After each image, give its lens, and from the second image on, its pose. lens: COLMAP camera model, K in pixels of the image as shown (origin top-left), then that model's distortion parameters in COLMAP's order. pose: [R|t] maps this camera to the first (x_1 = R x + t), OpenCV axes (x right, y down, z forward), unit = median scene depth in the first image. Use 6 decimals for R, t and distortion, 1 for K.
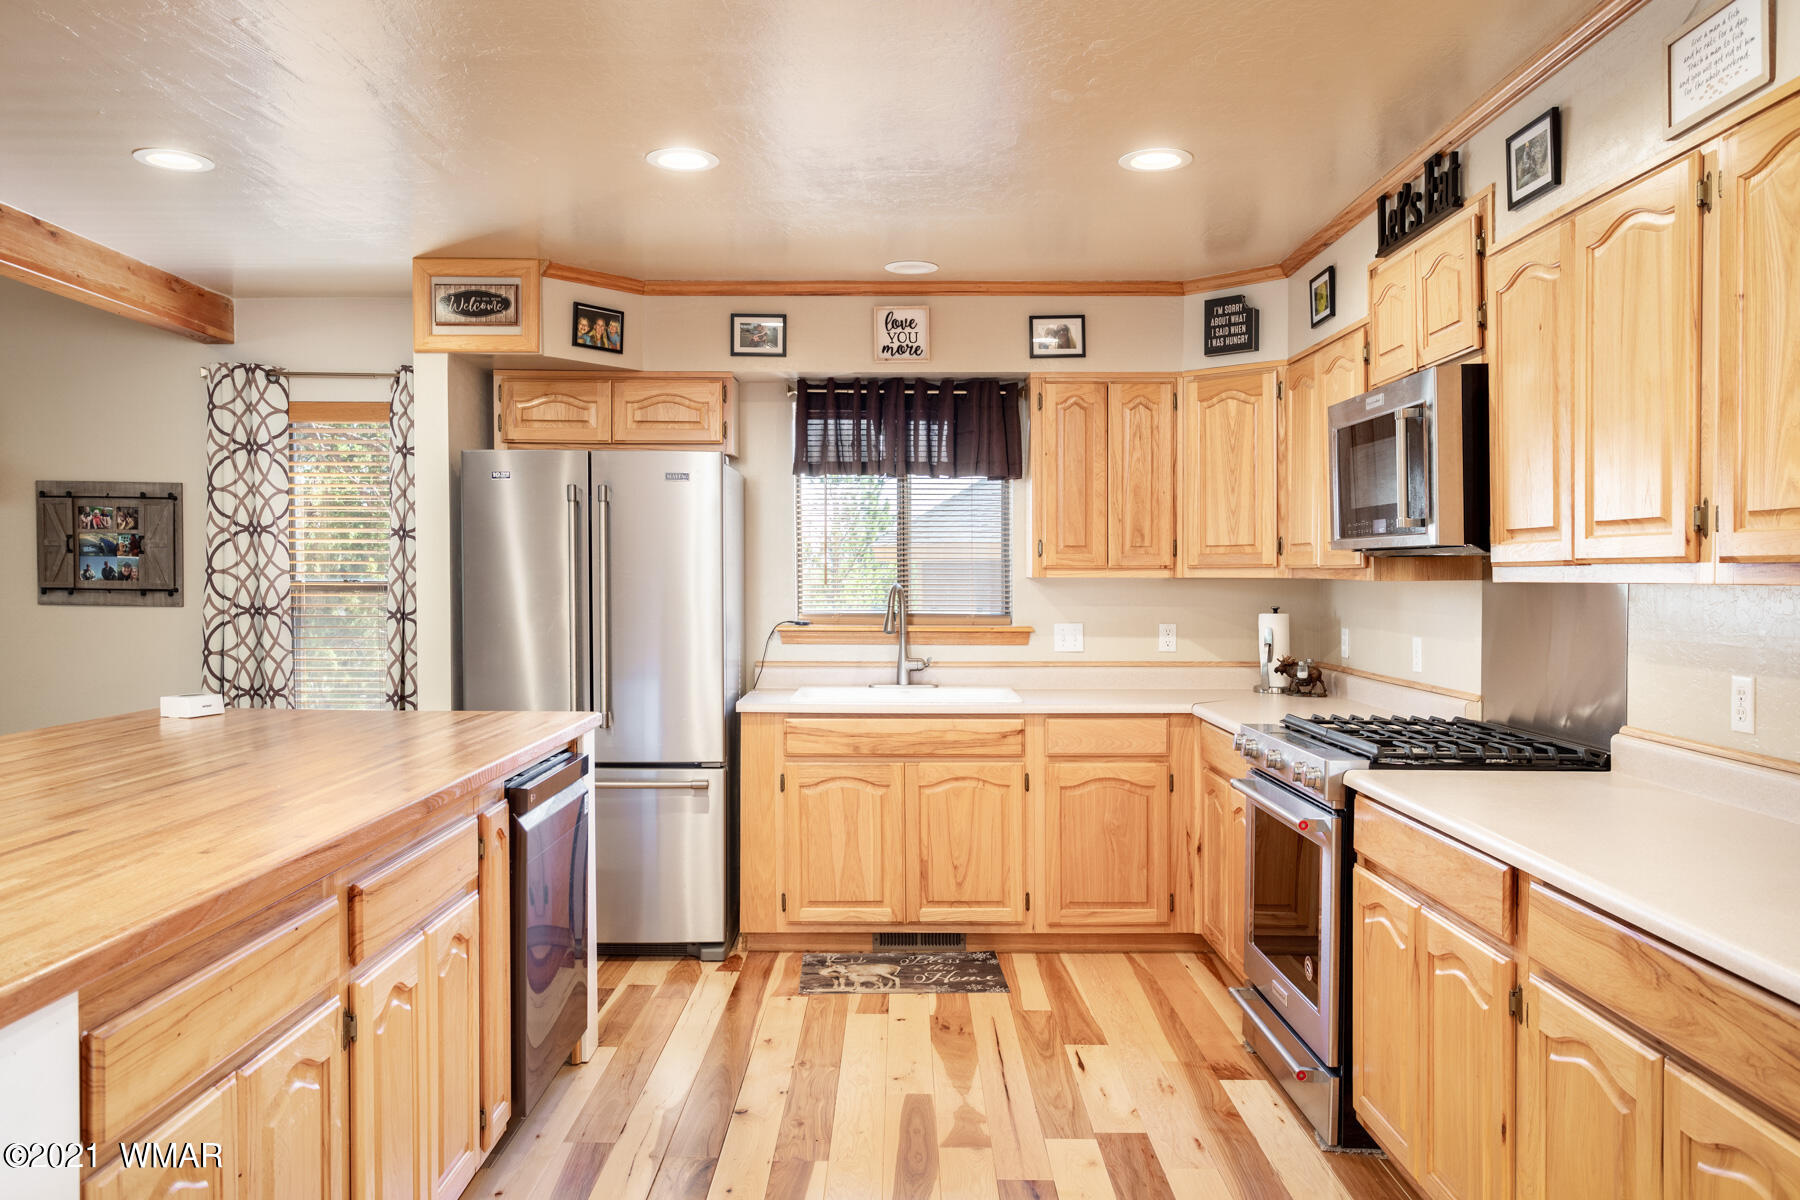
lens RADIAL K [[1326.9, 0, 890.4], [0, 1326.9, 590.0], [0, 0, 1]] dist [-0.008014, 0.030038]
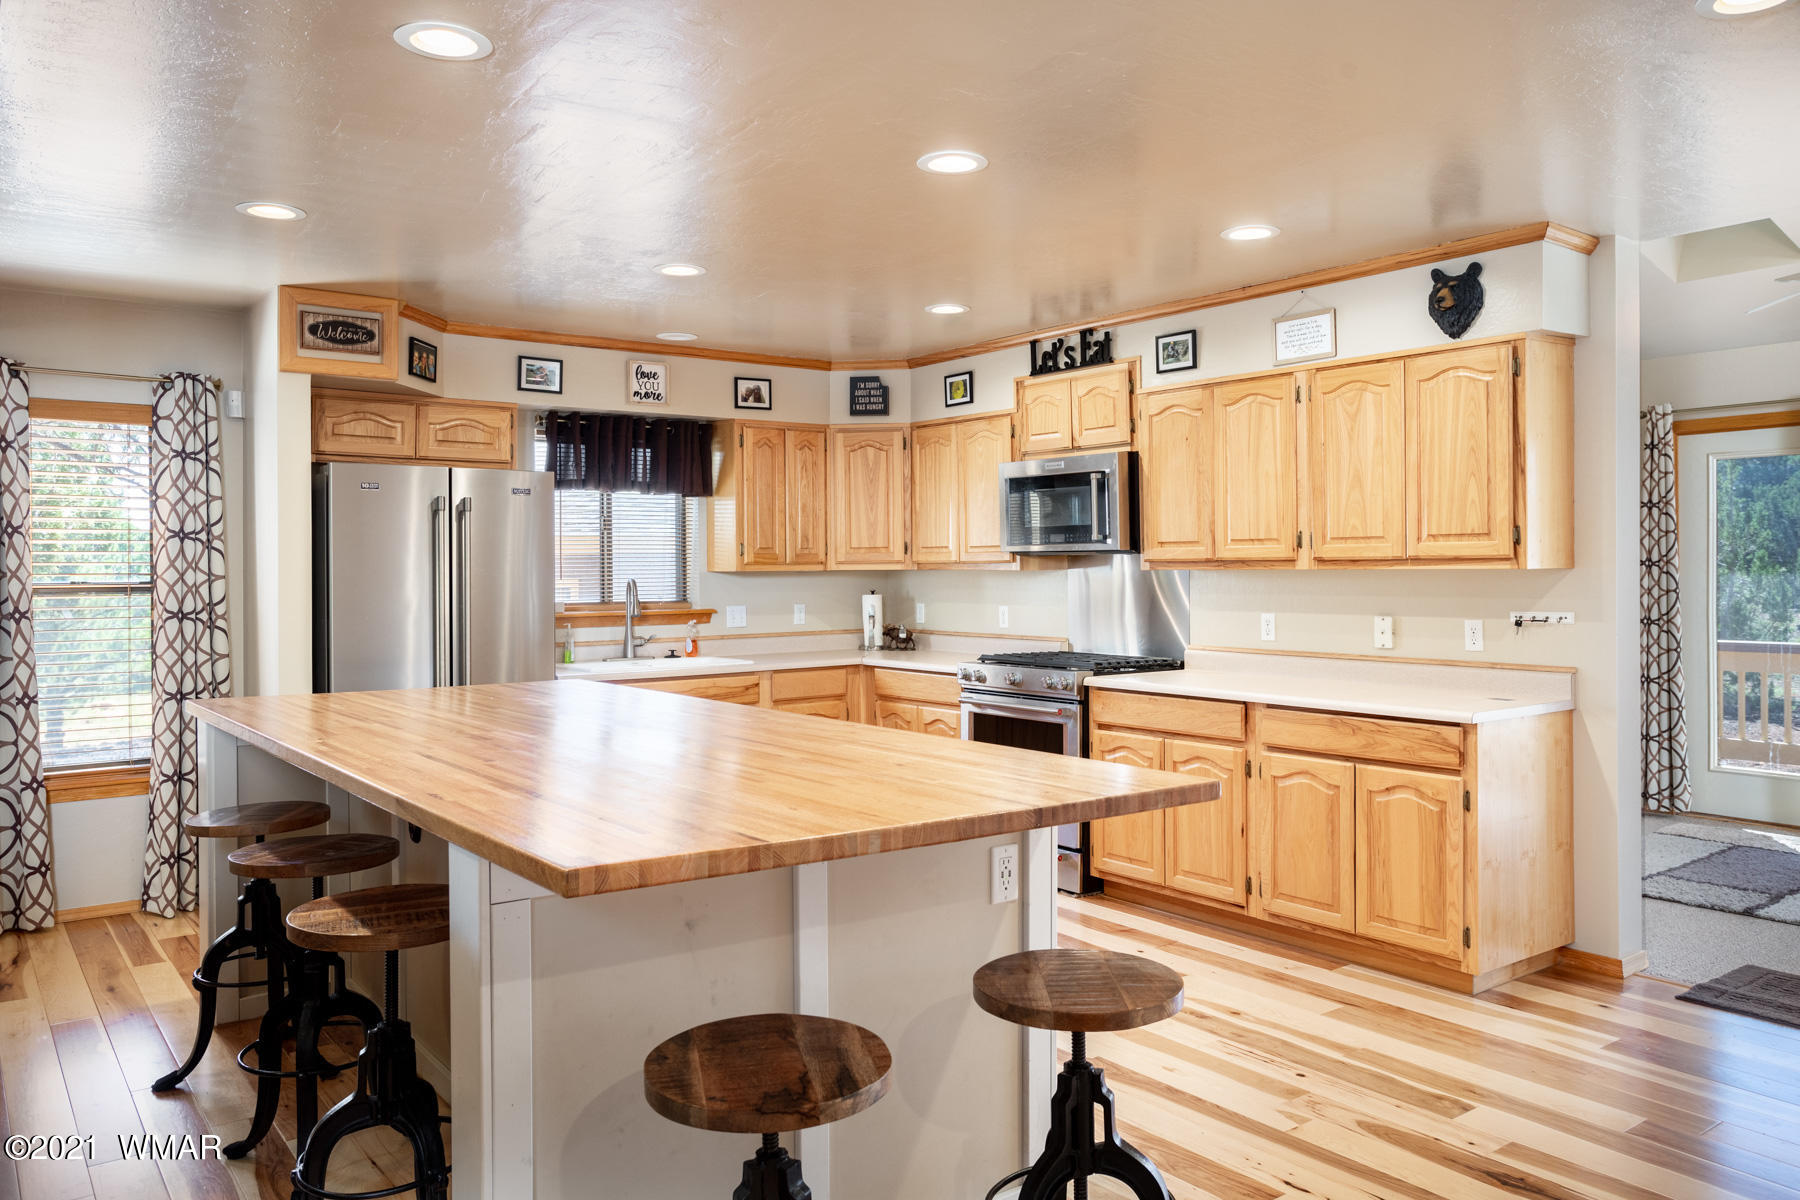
lens RADIAL K [[1318.4, 0, 888.6], [0, 1318.4, 562.9], [0, 0, 1]] dist [-0.007052, 0.006131]
pose [[0.796065, -0.006988, 0.605171, -0.581238], [0.016268, 0.999819, -0.009854, -0.002488], [-0.604992, 0.017689, 0.796035, -0.153466]]
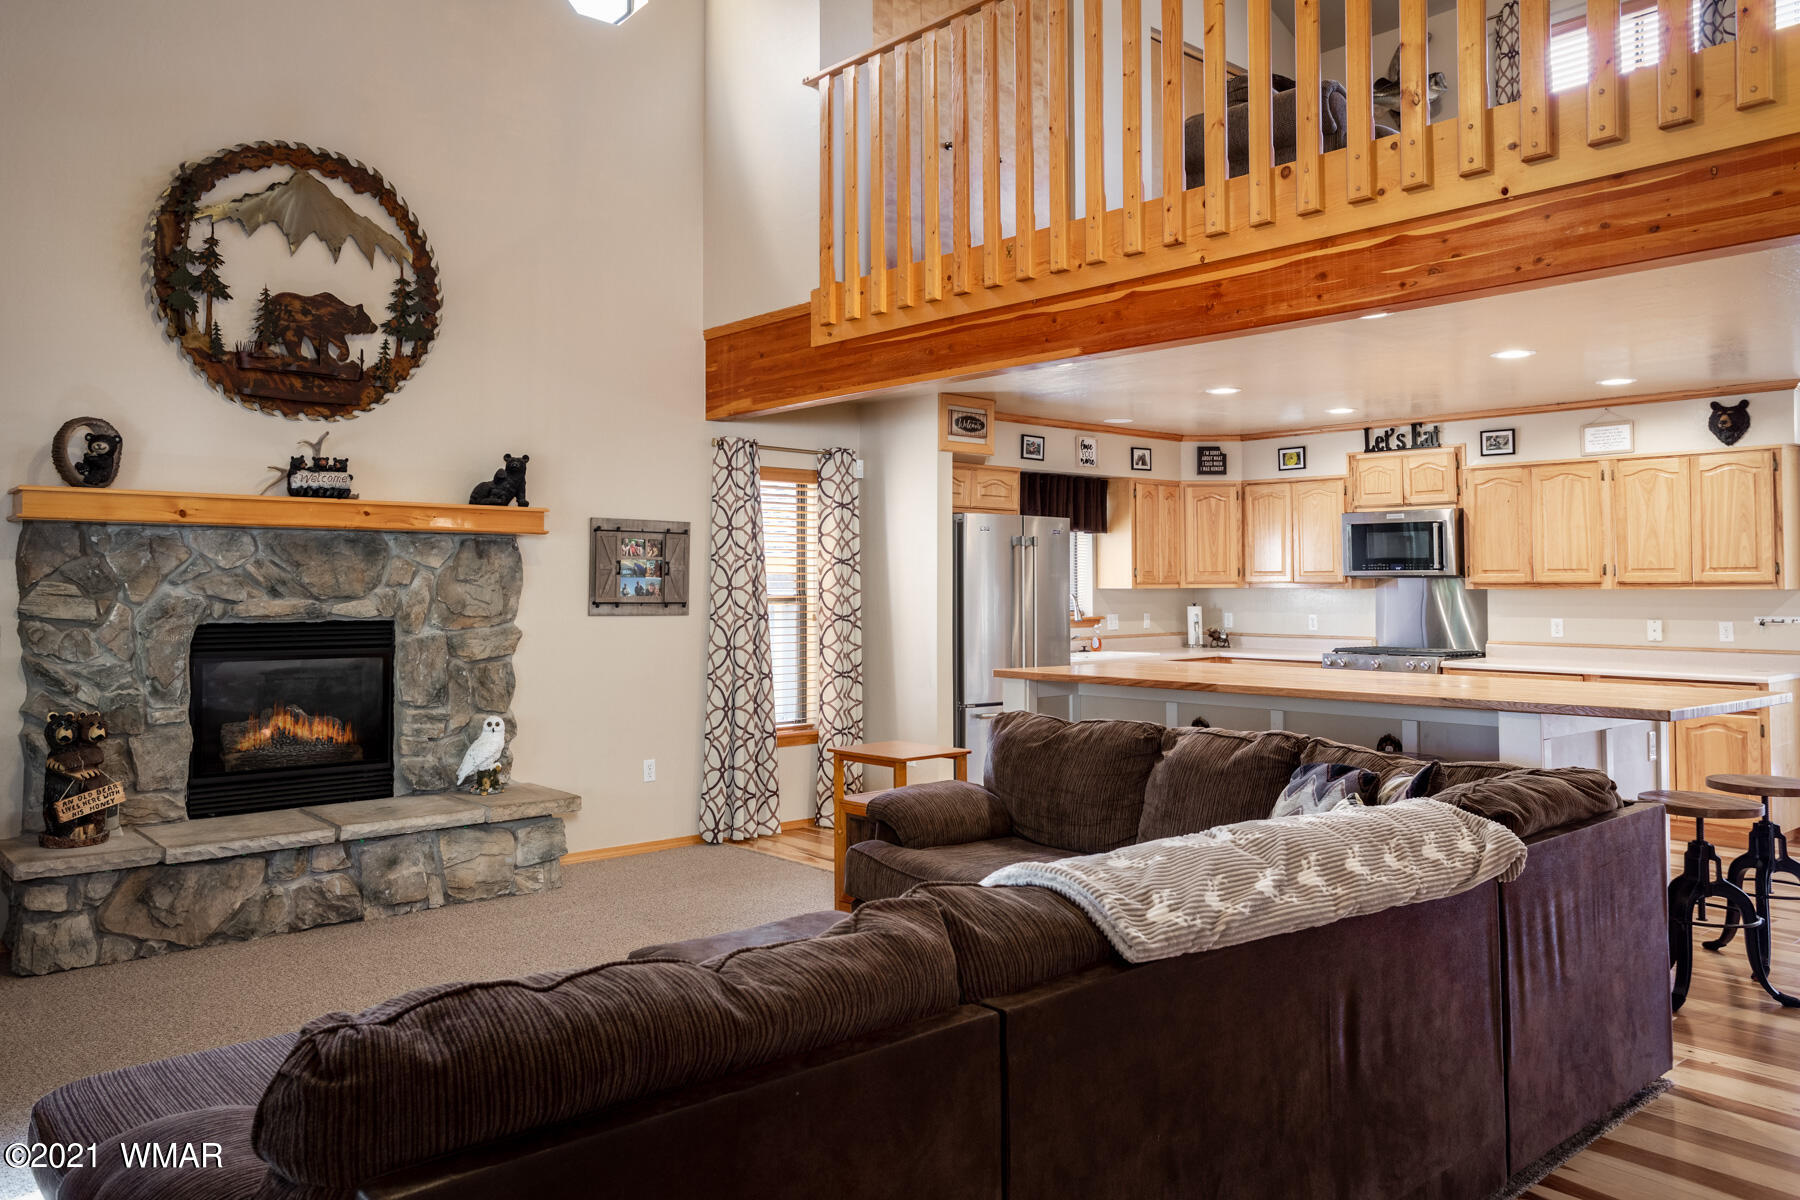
lens RADIAL K [[1326.9, 0, 862.4], [0, 1326.9, 539.7], [0, 0, 1]] dist [-0.008014, 0.030038]
pose [[0.743393, 0.017421, 0.668628, -1.411031], [0.012059, 0.999149, -0.039439, -0.009257], [-0.668747, 0.037382, 0.742550, -0.117388]]
